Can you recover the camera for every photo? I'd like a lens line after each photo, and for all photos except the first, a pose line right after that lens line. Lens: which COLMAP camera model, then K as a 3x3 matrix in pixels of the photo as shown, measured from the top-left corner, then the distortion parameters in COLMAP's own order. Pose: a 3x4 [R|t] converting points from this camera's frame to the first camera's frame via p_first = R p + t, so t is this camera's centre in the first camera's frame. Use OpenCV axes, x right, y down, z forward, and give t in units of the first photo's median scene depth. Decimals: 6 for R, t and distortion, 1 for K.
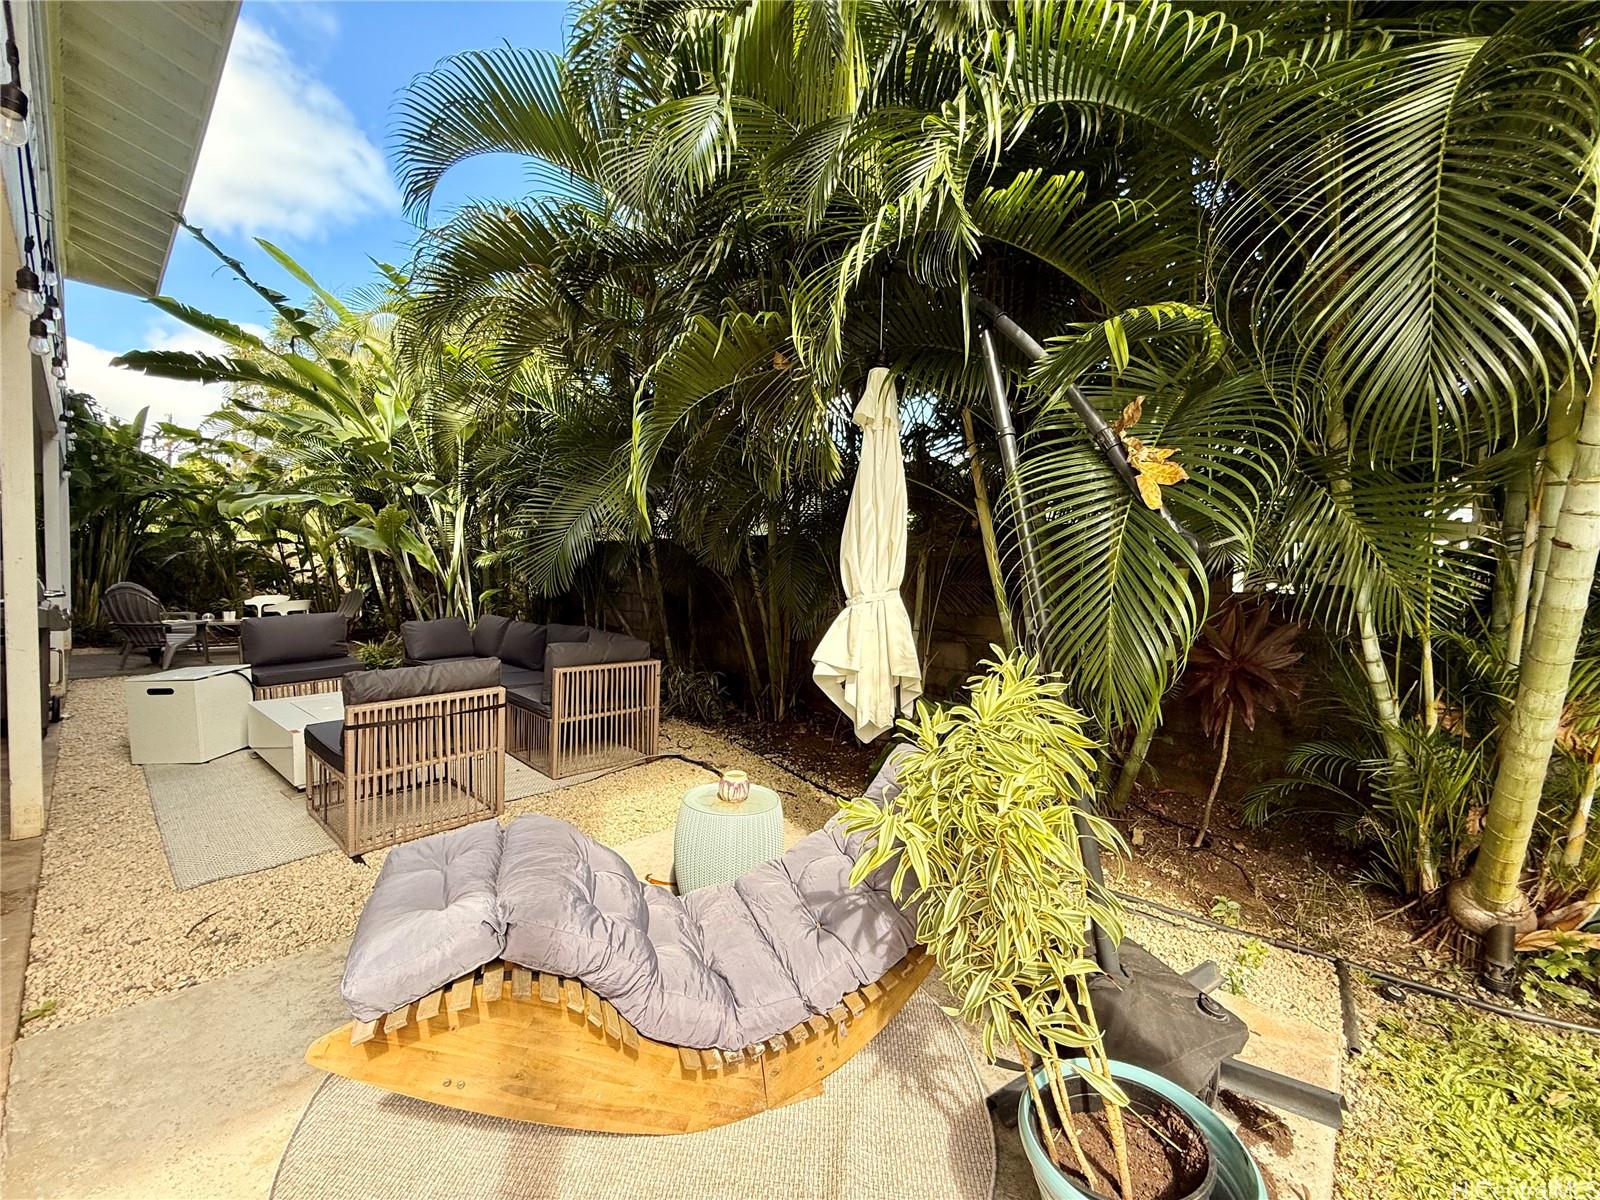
lens RADIAL K [[655.5, 0, 800.0], [0, 655.5, 600.0], [0, 0, 1]] dist [-0.002622, 0.006787]
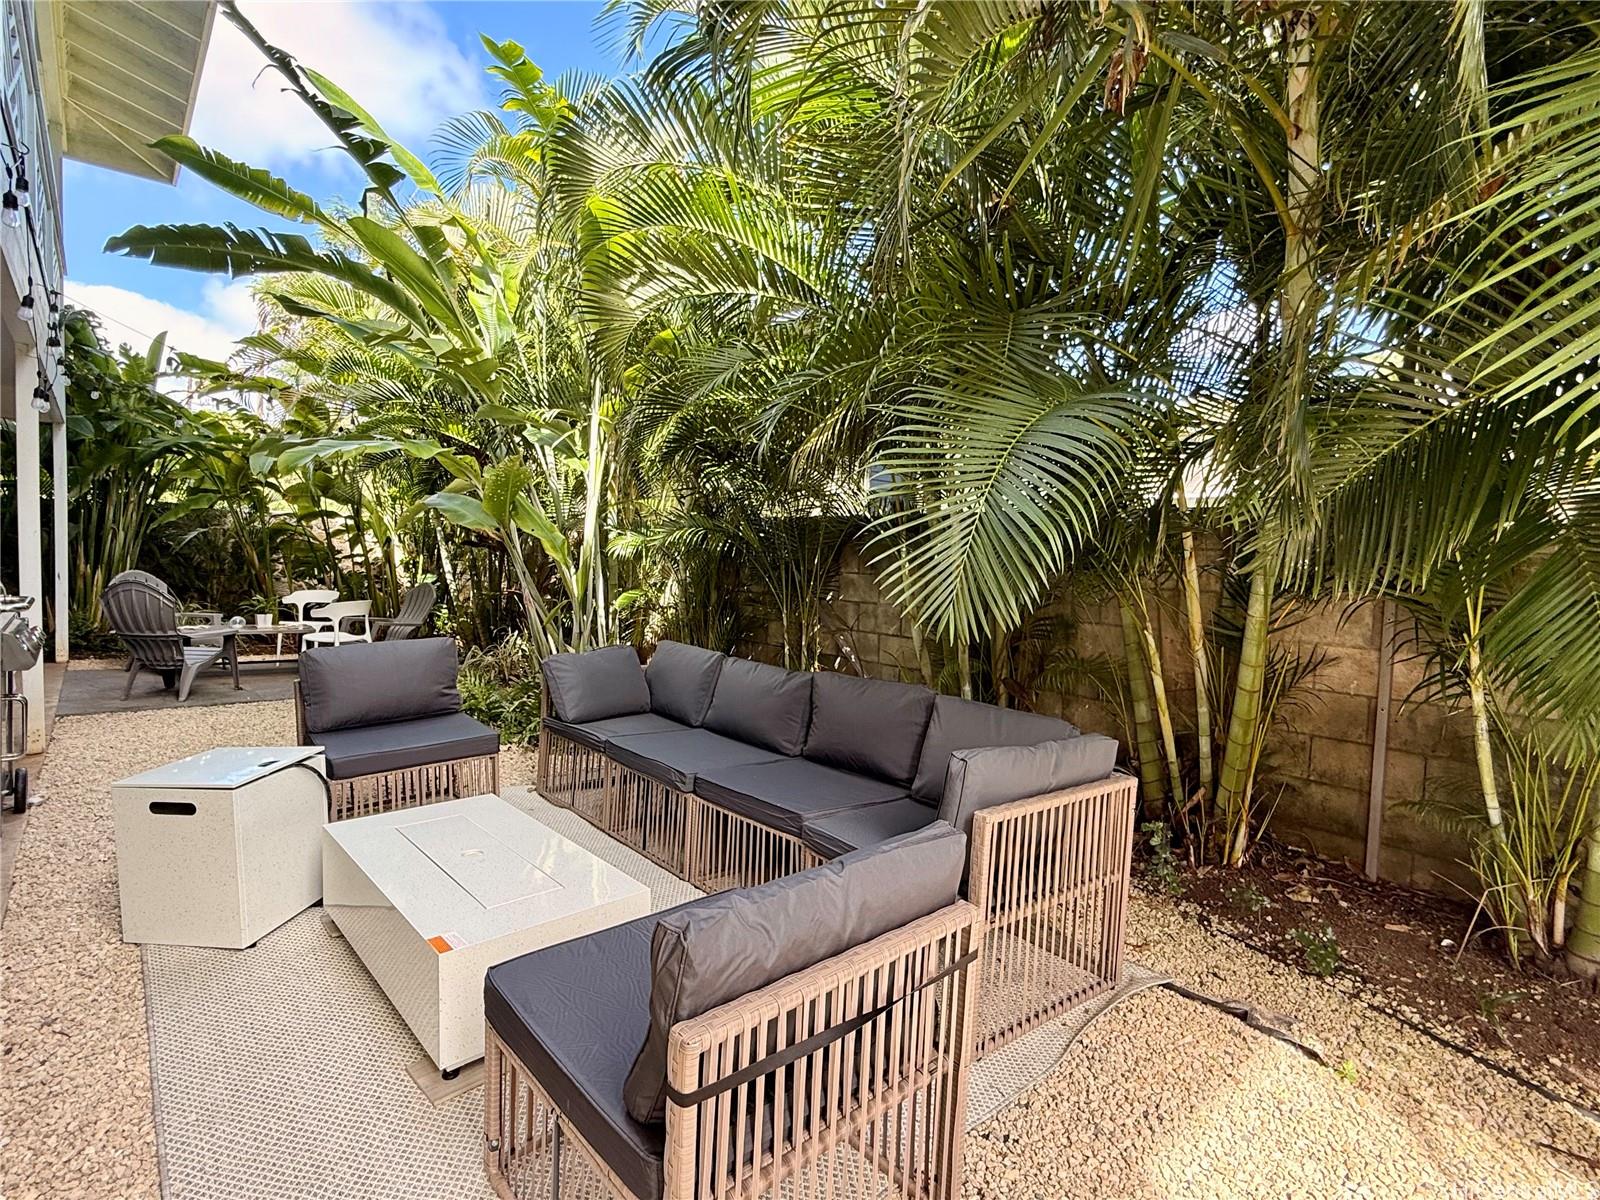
lens RADIAL K [[831.7, 0, 800.0], [0, 831.7, 600.0], [0, 0, 1]] dist [0.016793, -0.000455]
pose [[0.990915, 0.016606, -0.133460, -0.166495], [-0.015136, 0.999813, 0.012022, -0.015913], [0.133635, -0.009893, 0.990981, 0.172755]]
